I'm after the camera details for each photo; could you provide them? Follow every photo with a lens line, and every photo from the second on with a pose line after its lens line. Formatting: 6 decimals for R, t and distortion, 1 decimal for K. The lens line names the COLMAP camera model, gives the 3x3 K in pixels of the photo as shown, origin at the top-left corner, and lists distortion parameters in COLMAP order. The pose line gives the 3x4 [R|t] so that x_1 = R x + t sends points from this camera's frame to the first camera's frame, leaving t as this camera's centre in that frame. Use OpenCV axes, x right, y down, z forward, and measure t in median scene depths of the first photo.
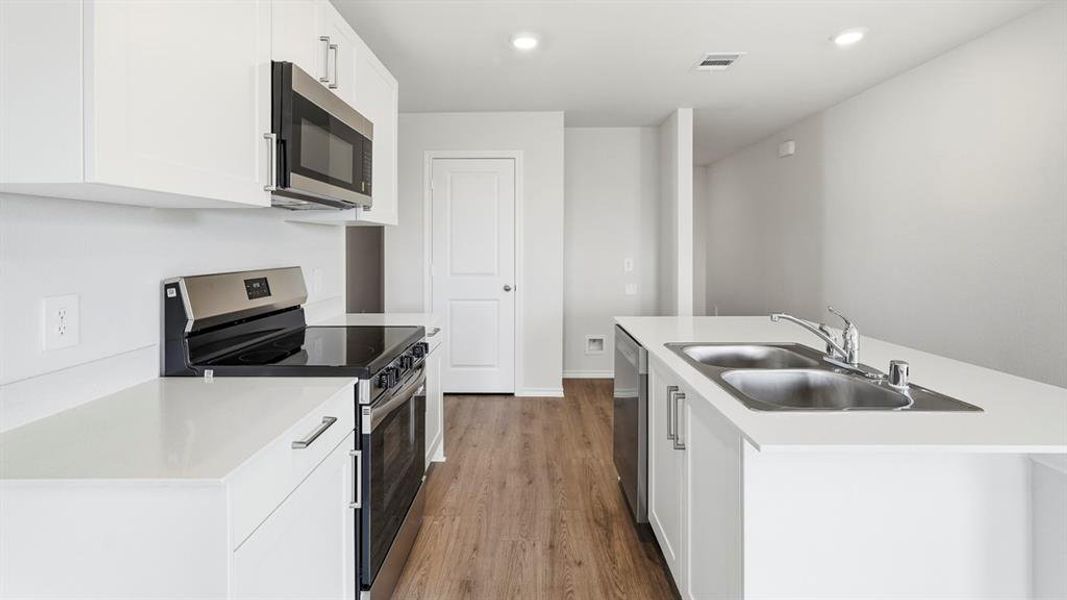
lens RADIAL K [[473.8, 0, 534.1], [0, 473.8, 247.5], [0, 0, 1]] dist [-0.001494, 0.000363]
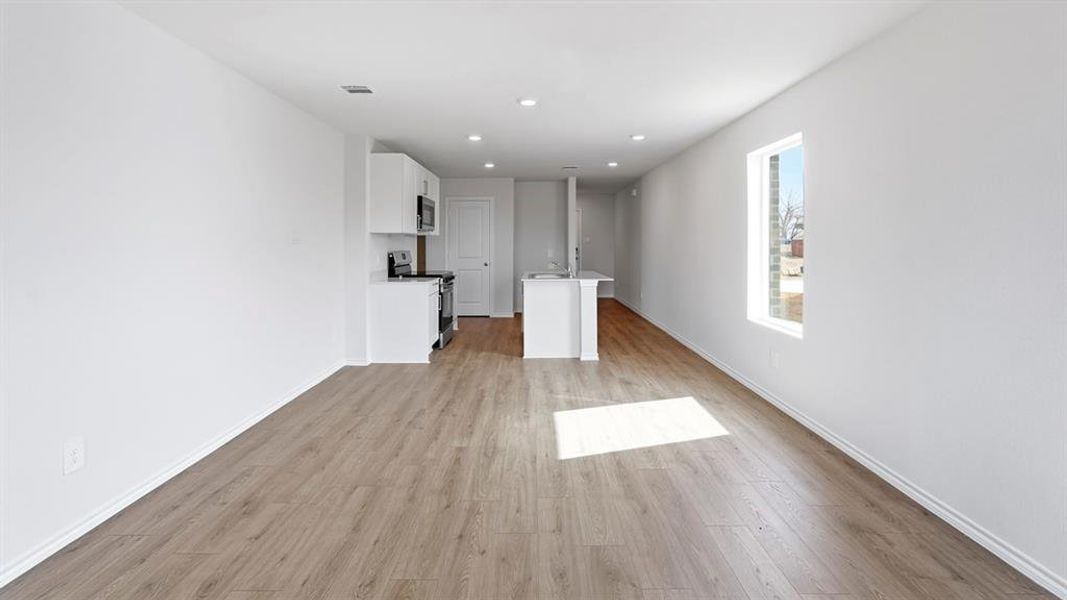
lens RADIAL K [[473.8, 0, 534.1], [0, 473.8, 247.5], [0, 0, 1]] dist [-0.001494, 0.000363]
pose [[0.999962, 0.000213, 0.008681, 0.165181], [-0.000253, 0.999989, 0.004631, 0.005076], [-0.008680, -0.004633, 0.999952, -1.294973]]
